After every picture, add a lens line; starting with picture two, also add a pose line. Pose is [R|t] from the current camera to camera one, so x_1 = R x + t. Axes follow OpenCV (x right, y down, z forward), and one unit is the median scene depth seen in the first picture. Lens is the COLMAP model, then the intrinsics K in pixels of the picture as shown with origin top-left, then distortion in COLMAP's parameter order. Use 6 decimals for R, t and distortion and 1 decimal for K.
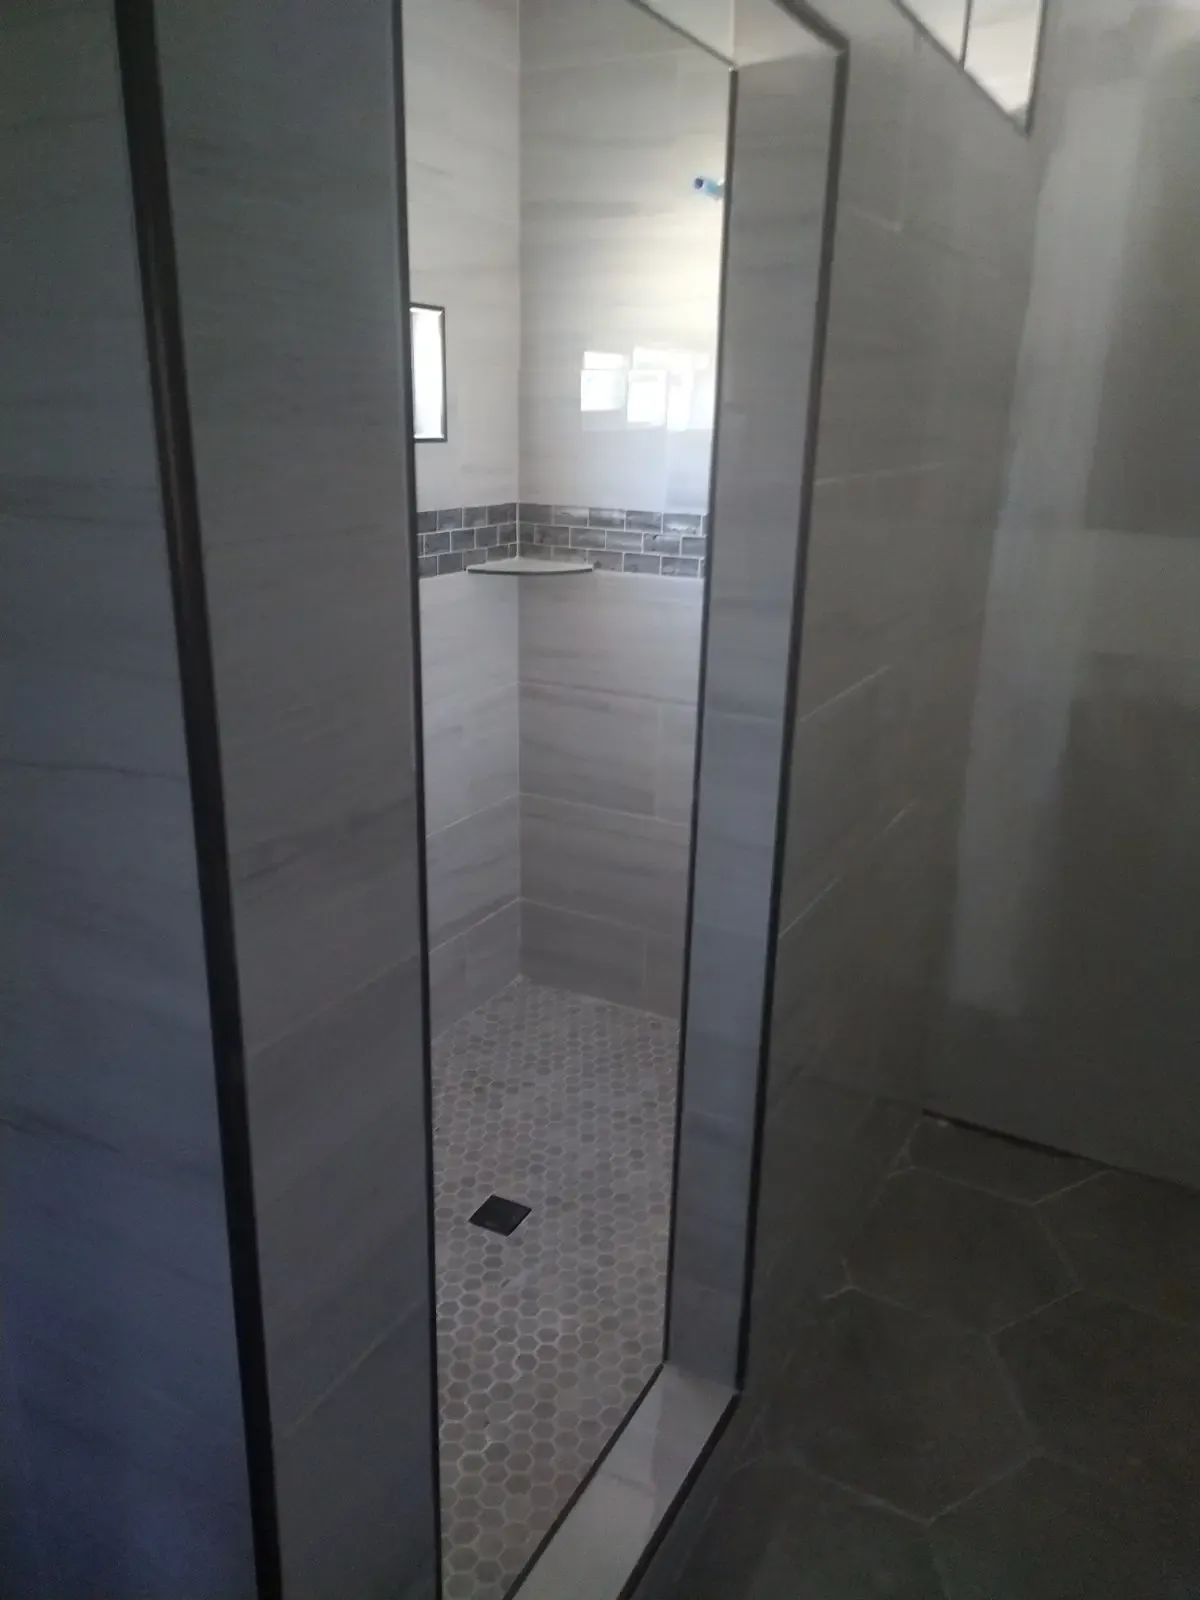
lens RADIAL K [[1151.8, 0, 600.0], [0, 1151.8, 800.0], [0, 0, 1]] dist [0.006844, -0.005257]
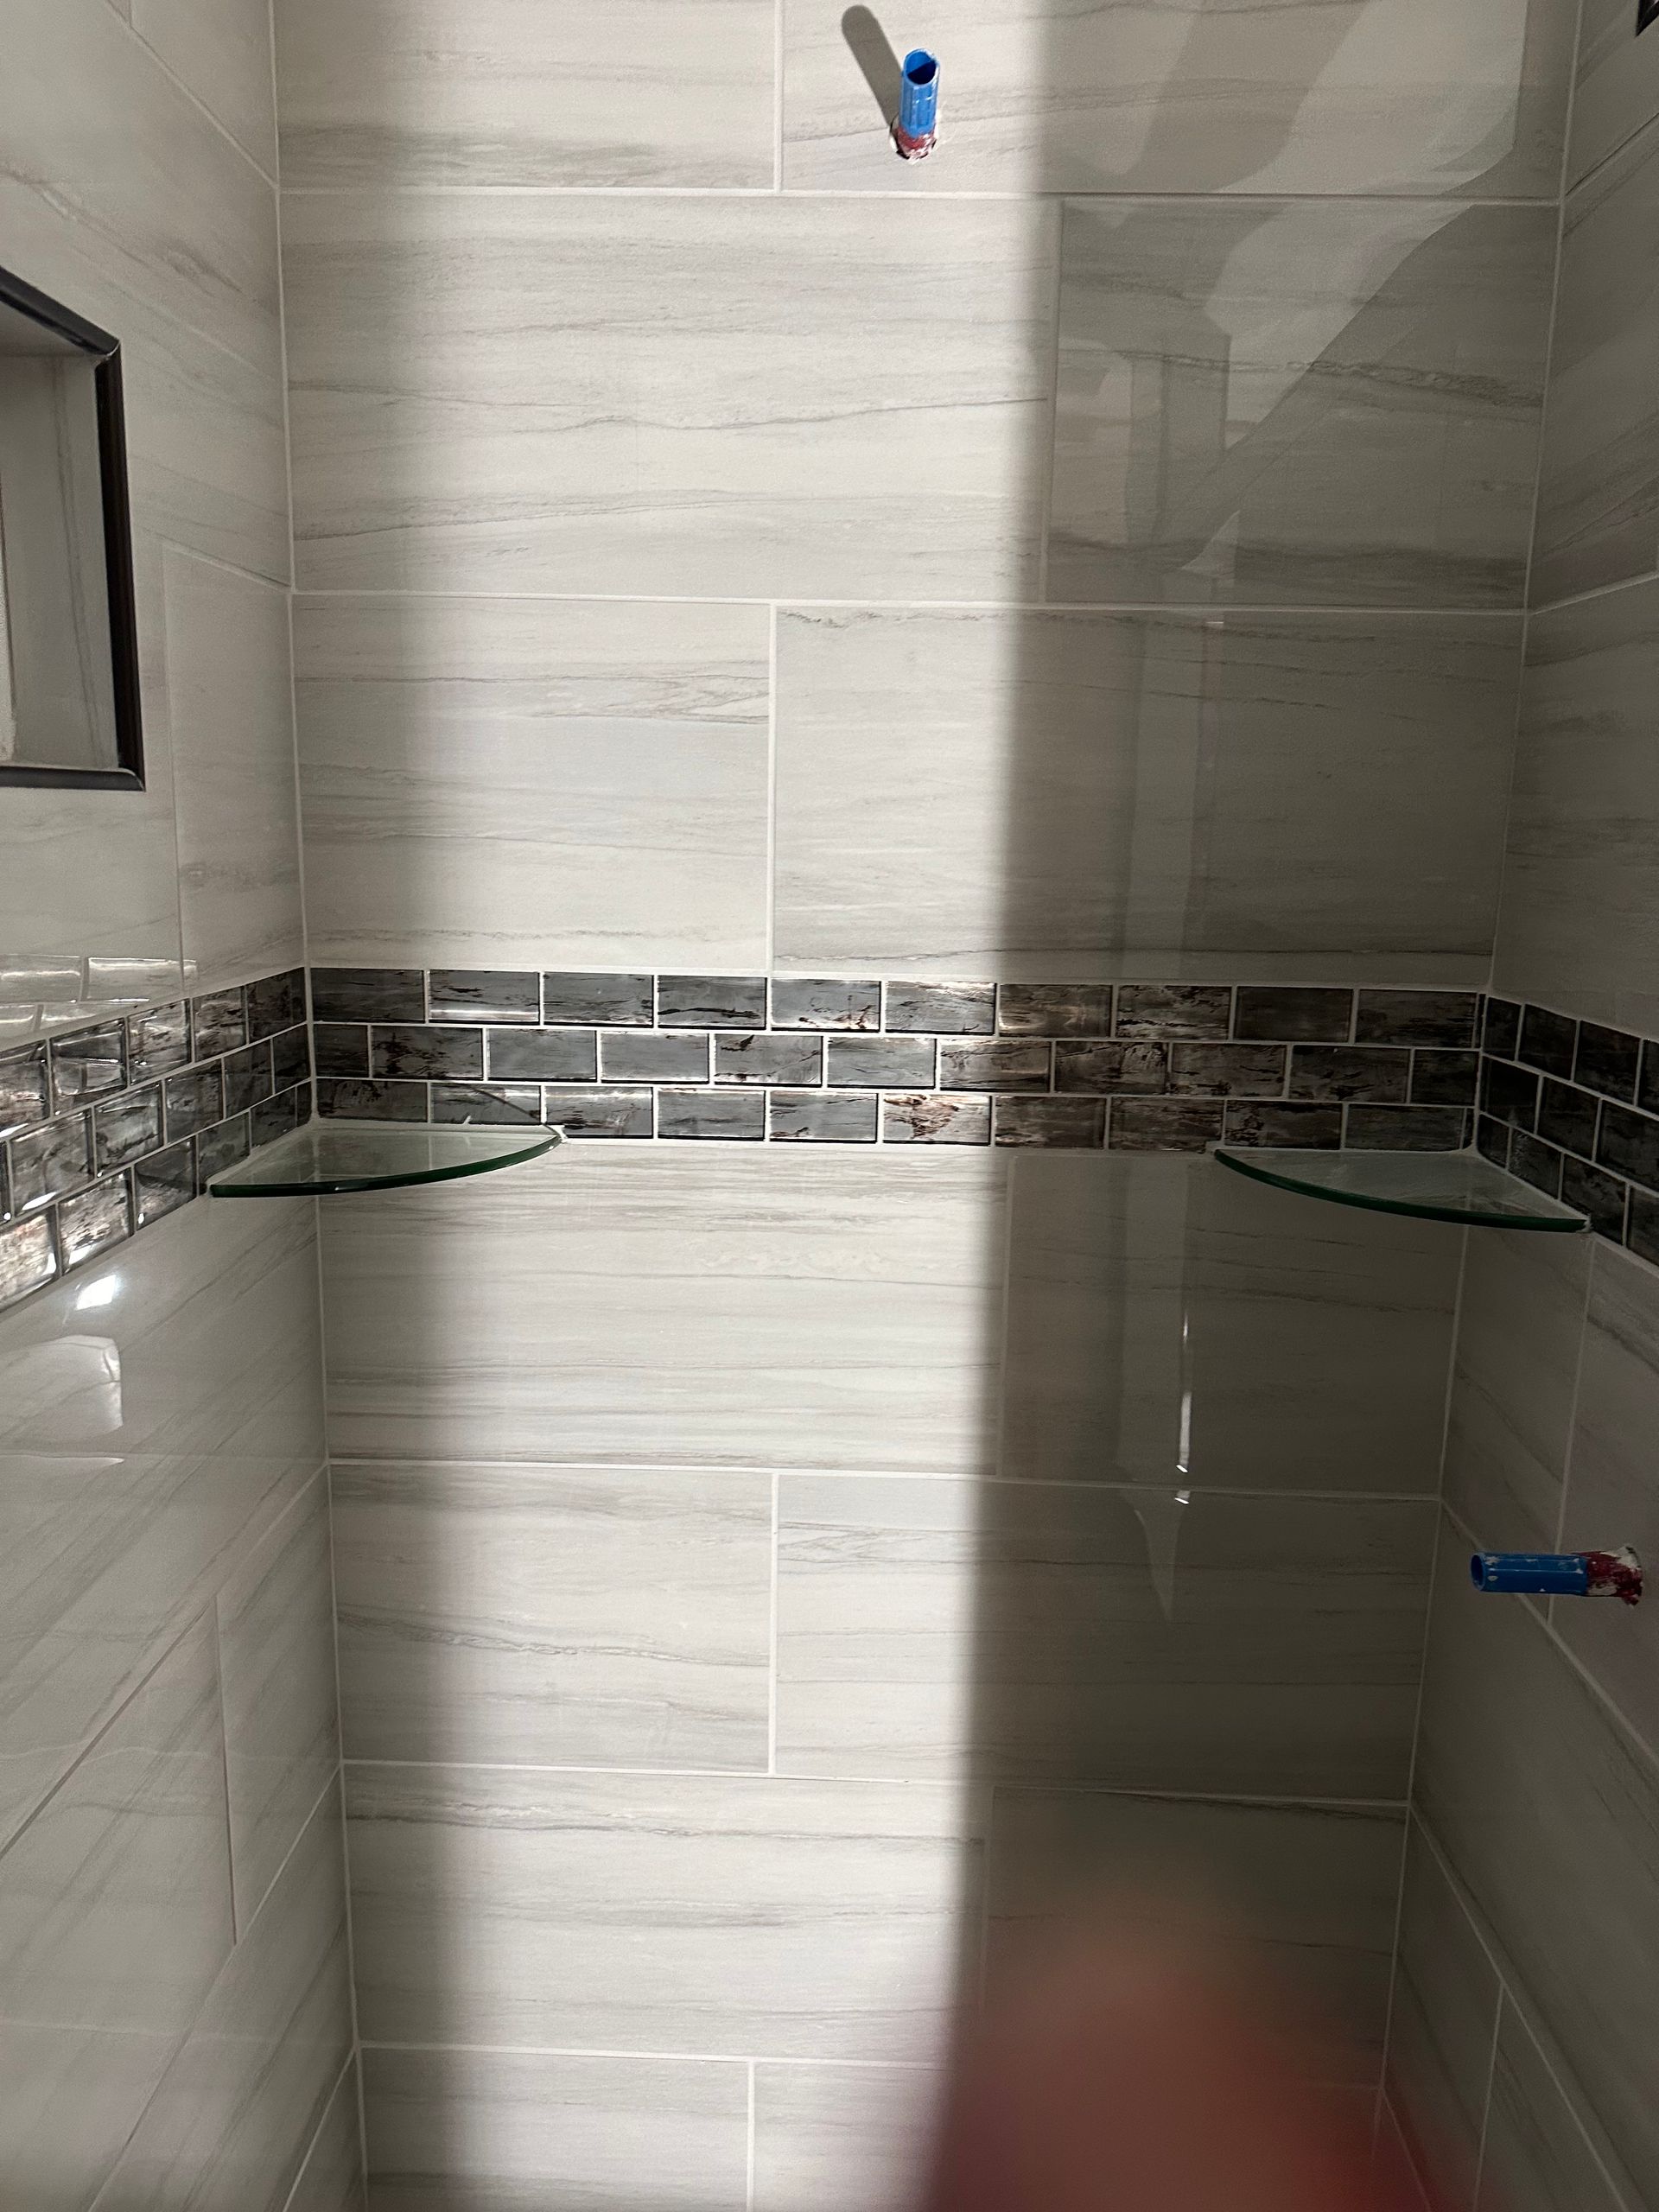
lens RADIAL K [[1527.7, 0, 829.5], [0, 1527.7, 1106.0], [0, 0, 1]] dist [0.133439, -0.209394]
pose [[0.890165, -0.089638, 0.446735, -0.149040], [0.145665, 0.984990, -0.092612, -0.155603], [-0.431728, 0.147513, 0.889860, 0.537333]]
